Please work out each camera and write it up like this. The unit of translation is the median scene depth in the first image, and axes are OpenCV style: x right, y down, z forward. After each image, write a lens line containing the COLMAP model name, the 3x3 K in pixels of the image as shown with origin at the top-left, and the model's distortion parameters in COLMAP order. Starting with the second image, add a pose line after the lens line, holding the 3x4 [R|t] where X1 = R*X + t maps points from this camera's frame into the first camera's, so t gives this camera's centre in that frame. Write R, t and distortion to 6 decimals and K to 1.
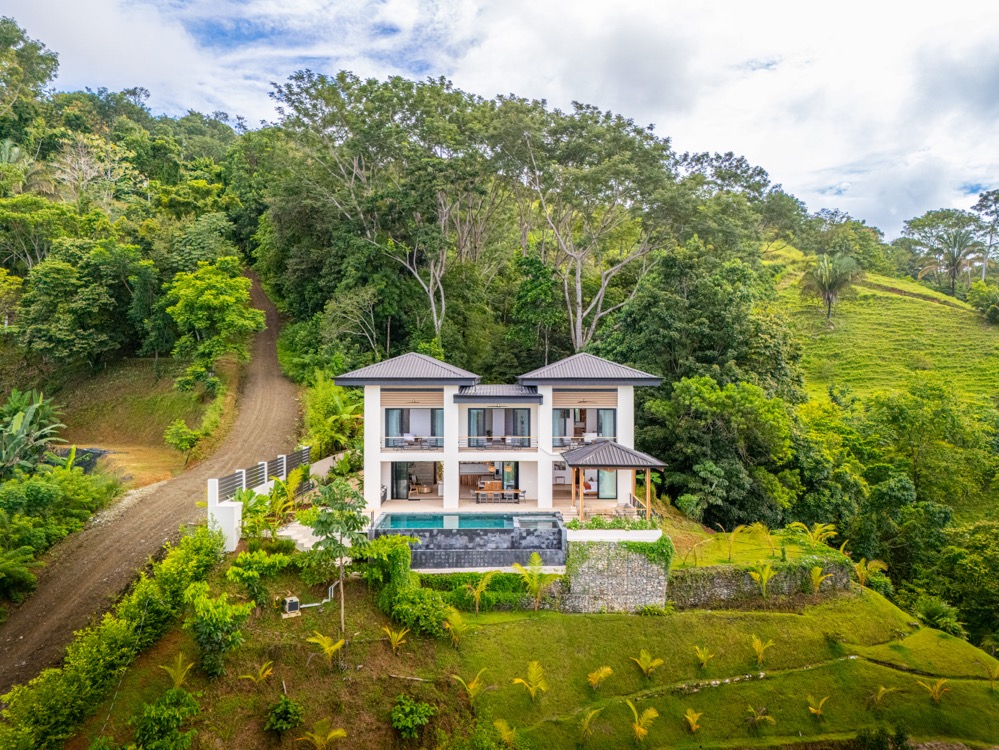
lens RADIAL K [[734.7, 0, 506.2], [0, 734.7, 409.2], [0, 0, 1]] dist [0.047018, -0.034107]
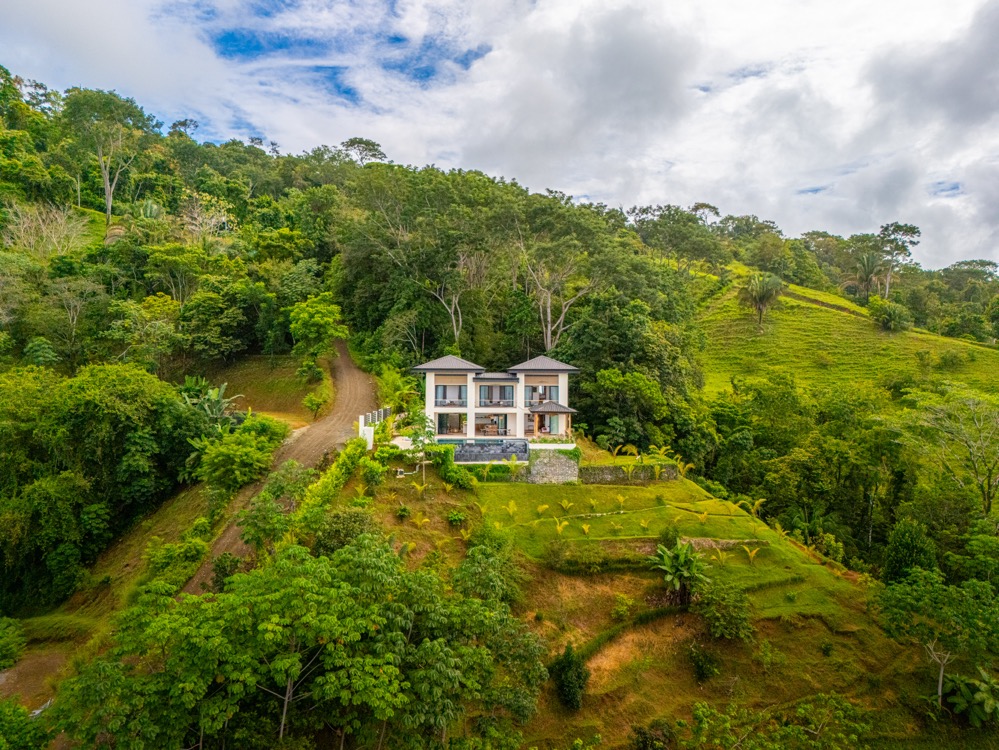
lens RADIAL K [[734.7, 0, 491.4], [0, 734.7, 354.8], [0, 0, 1]] dist [0.047018, -0.034107]
pose [[0.999807, 0.004299, -0.019188, 0.012551], [-0.005529, 0.997903, -0.064495, 0.040649], [0.018871, 0.064589, 0.997734, -0.833319]]
